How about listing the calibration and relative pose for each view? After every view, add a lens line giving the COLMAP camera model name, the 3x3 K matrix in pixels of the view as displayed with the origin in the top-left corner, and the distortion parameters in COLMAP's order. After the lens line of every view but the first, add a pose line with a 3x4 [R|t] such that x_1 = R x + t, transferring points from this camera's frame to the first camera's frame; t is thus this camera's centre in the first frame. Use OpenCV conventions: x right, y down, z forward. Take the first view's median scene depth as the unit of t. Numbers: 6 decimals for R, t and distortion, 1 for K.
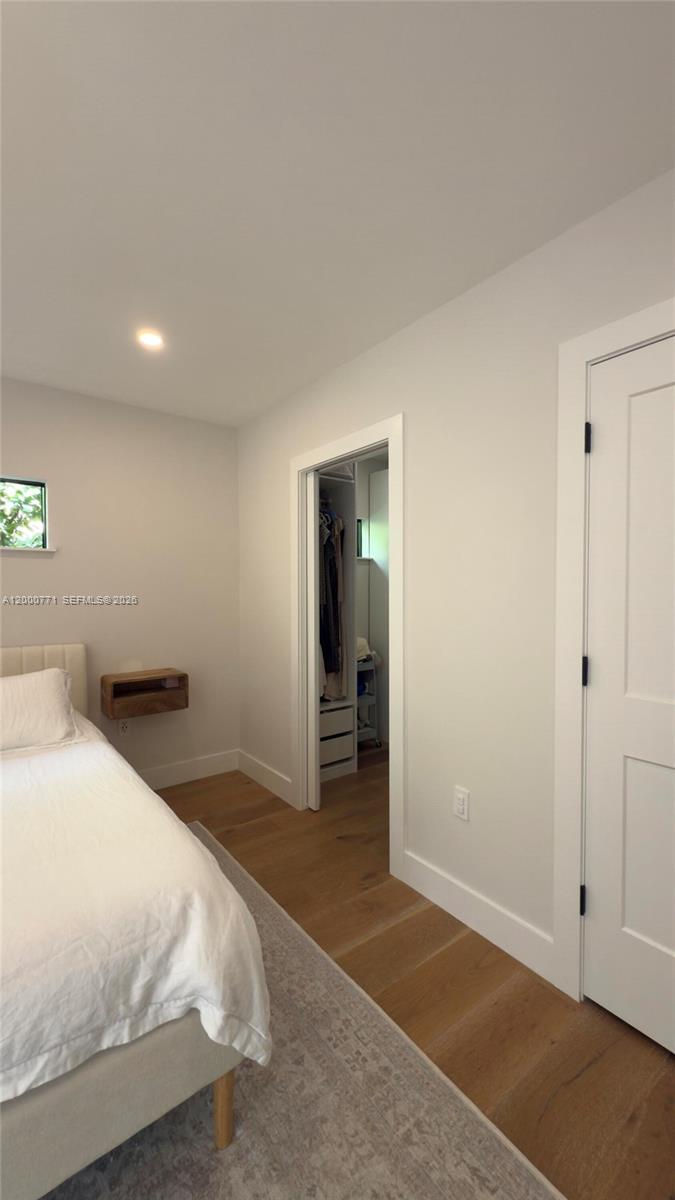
lens RADIAL K [[474.6, 0, 337.5], [0, 474.6, 600.0], [0, 0, 1]] dist [-0.001710, -0.000639]
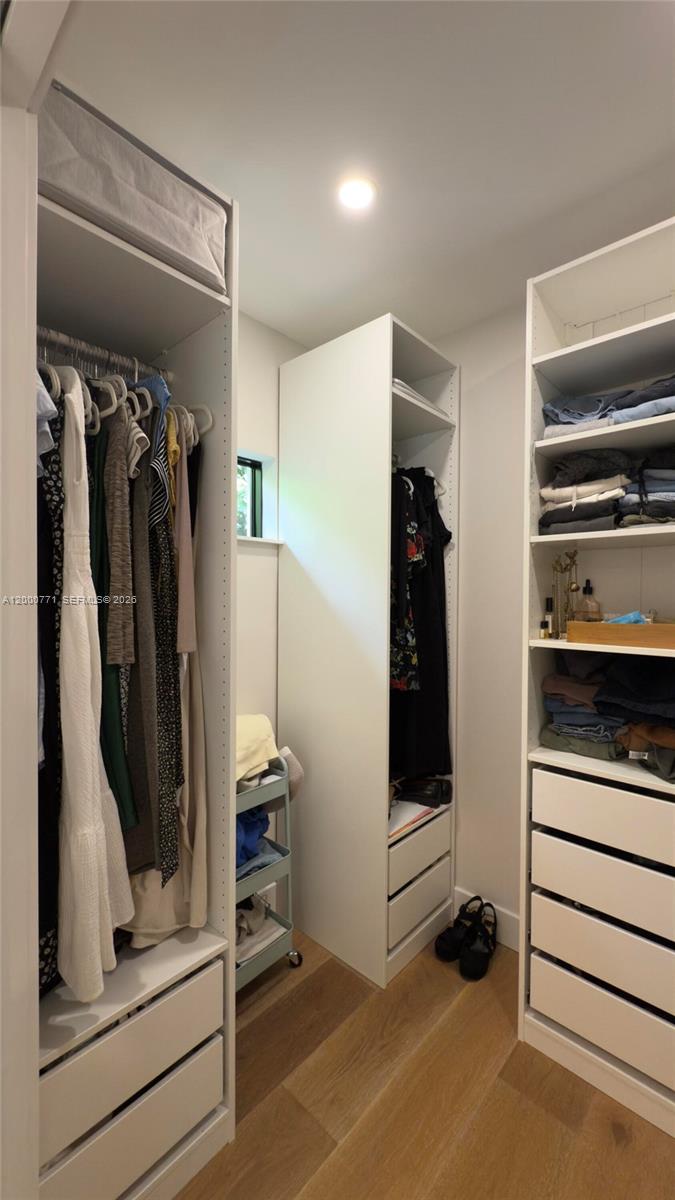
lens RADIAL K [[474.6, 0, 337.5], [0, 474.6, 600.0], [0, 0, 1]] dist [-0.001710, -0.000639]
pose [[0.984615, 0.005555, 0.174647, 0.053065], [-0.003664, 0.999931, -0.011150, -0.029531], [-0.174697, 0.010339, 0.984568, 0.641987]]
